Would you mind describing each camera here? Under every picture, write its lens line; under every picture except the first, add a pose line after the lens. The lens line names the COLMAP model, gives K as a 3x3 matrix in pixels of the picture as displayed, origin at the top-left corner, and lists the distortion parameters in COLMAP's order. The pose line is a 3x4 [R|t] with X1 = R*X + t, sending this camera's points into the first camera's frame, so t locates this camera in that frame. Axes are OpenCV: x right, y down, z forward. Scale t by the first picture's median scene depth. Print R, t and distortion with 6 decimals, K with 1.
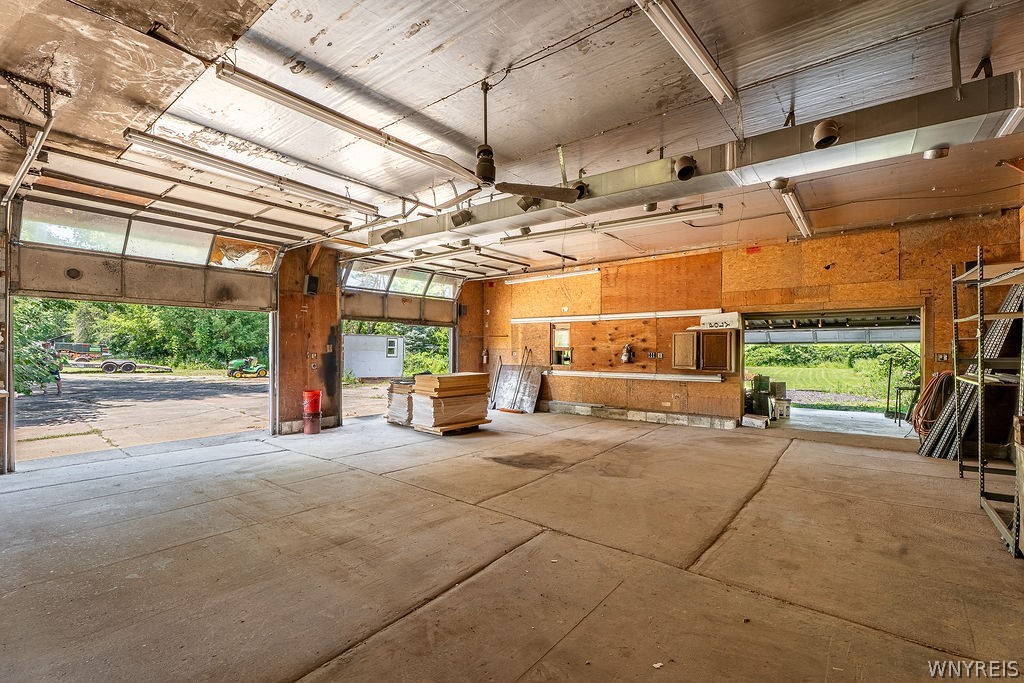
lens RADIAL K [[469.4, 0, 513.0], [0, 469.4, 347.2], [0, 0, 1]] dist [-0.000848, -0.000105]
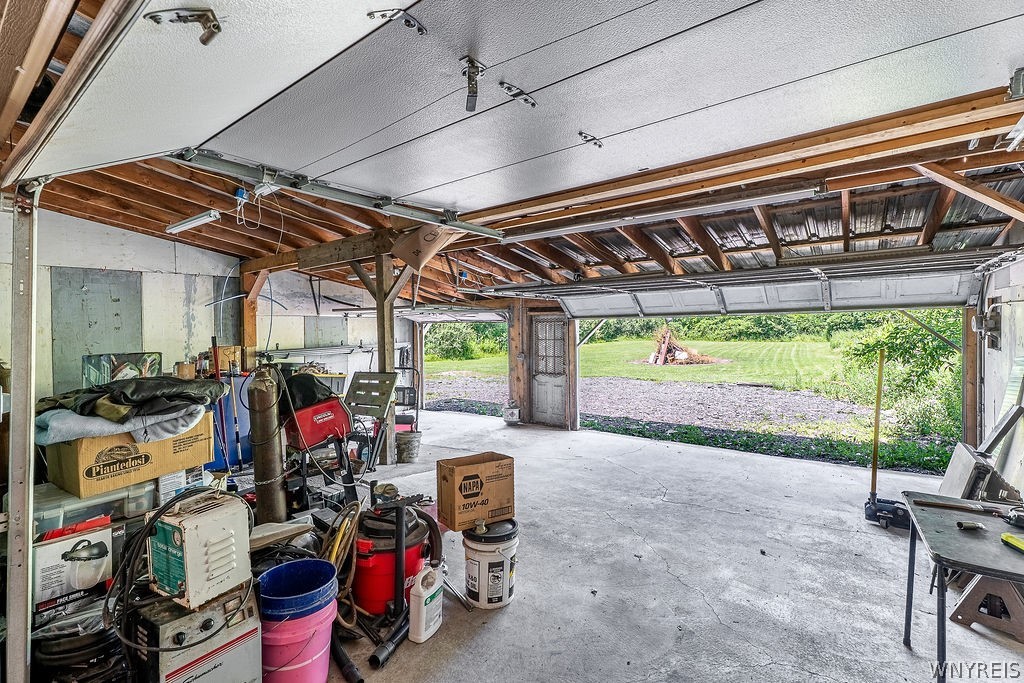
lens RADIAL K [[469.4, 0, 511.4], [0, 469.4, 335.1], [0, 0, 1]] dist [-0.000848, -0.000105]
pose [[0.999628, -0.018652, 0.019911, 0.111351], [0.018164, 0.999536, 0.024449, 0.001091], [-0.020358, -0.024078, 0.999503, 0.142115]]
